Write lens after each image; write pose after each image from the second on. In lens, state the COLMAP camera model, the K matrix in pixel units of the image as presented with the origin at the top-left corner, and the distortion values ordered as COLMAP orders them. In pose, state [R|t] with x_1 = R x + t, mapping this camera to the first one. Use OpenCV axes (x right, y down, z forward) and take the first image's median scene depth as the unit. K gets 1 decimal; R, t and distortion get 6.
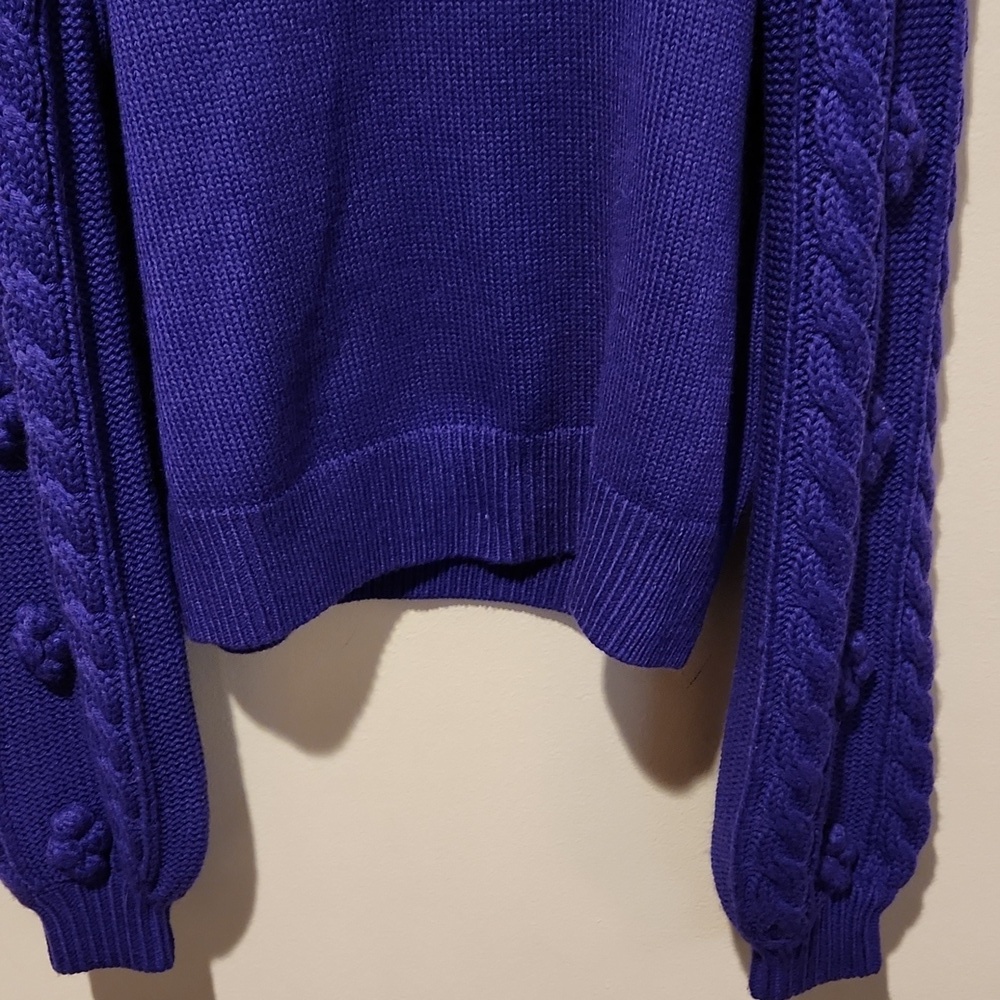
lens RADIAL K [[1405.4, 0, 502.3], [0, 1405.4, 501.0], [0, 0, 1]] dist [0.047992, 0.000000]
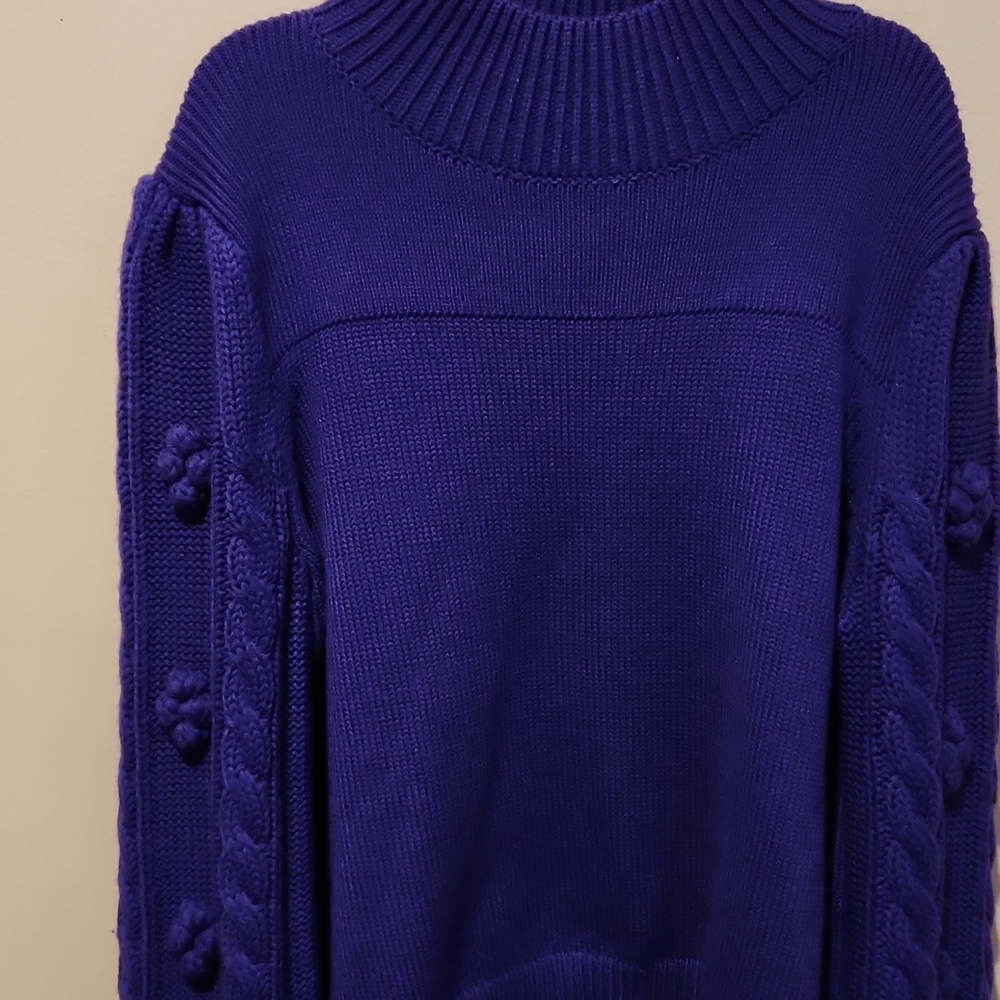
lens RADIAL K [[1405.4, 0, 498.0], [0, 1405.4, 499.6], [0, 0, 1]] dist [0.047992, 0.000000]
pose [[0.999776, 0.020654, -0.004587, -0.117051], [-0.021140, 0.966457, -0.255955, -0.134879], [-0.000854, 0.255995, 0.966678, -0.262686]]
